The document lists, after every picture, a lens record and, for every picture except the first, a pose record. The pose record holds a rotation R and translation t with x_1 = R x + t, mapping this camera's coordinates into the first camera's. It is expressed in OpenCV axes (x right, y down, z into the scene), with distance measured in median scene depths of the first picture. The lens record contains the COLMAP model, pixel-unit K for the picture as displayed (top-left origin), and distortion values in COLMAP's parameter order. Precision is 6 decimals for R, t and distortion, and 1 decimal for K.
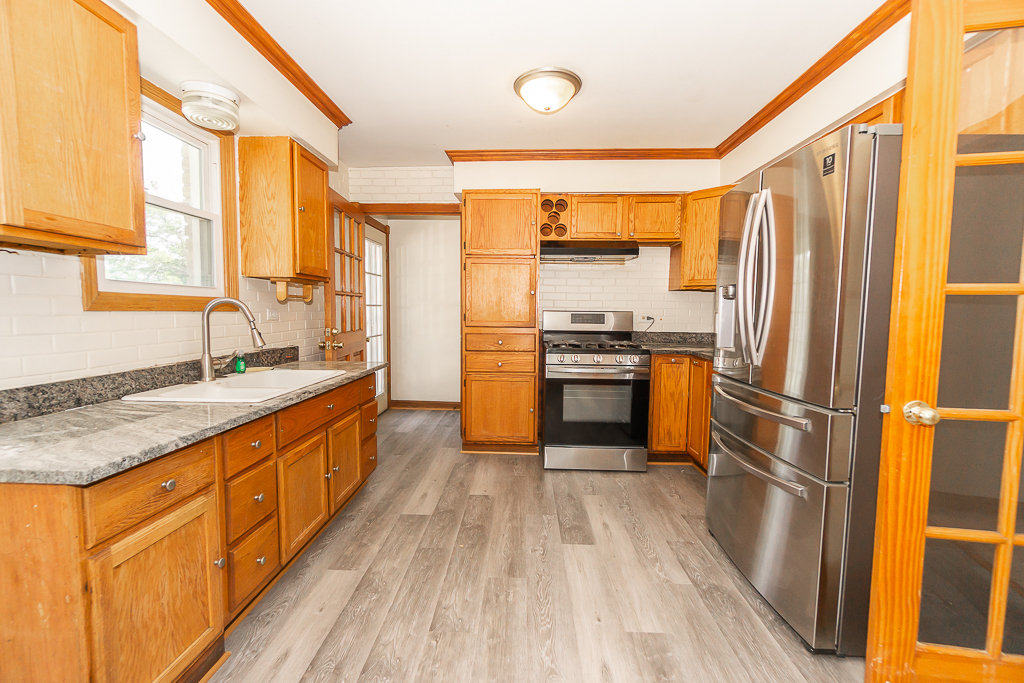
lens RADIAL K [[444.2, 0, 507.8], [0, 444.2, 341.2], [0, 0, 1]] dist [-0.004424, 0.001300]
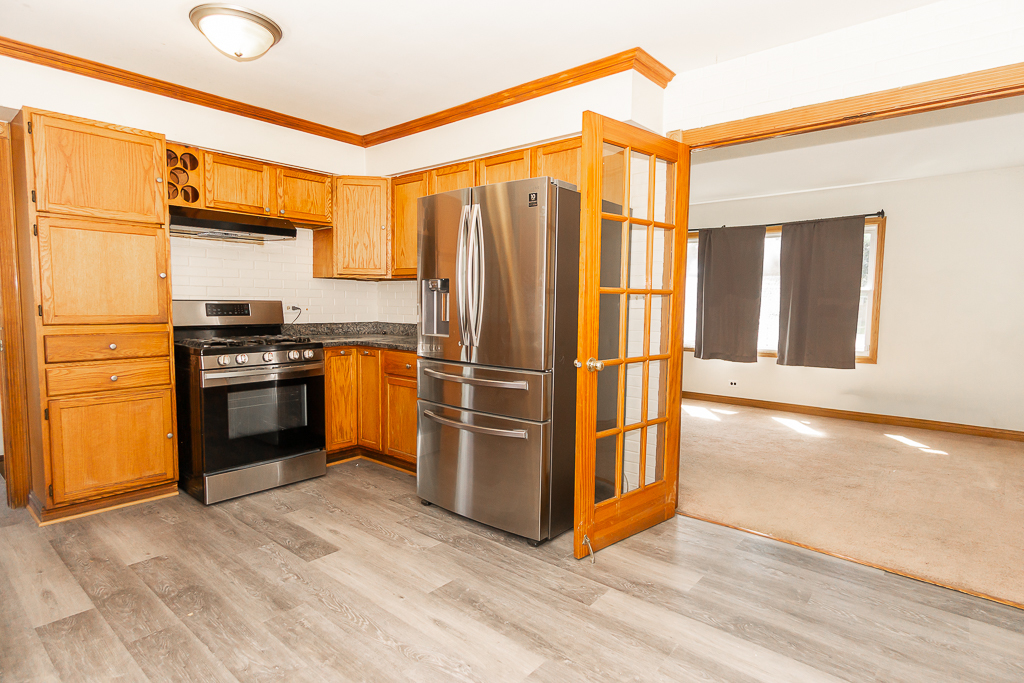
lens RADIAL K [[543.6, 0, 511.8], [0, 543.6, 342.2], [0, 0, 1]] dist [0.000342, -0.001185]
pose [[0.611821, -0.062023, 0.788561, -0.323368], [0.049855, 0.997963, 0.039812, -0.006974], [-0.789424, 0.014955, 0.613667, -0.003364]]
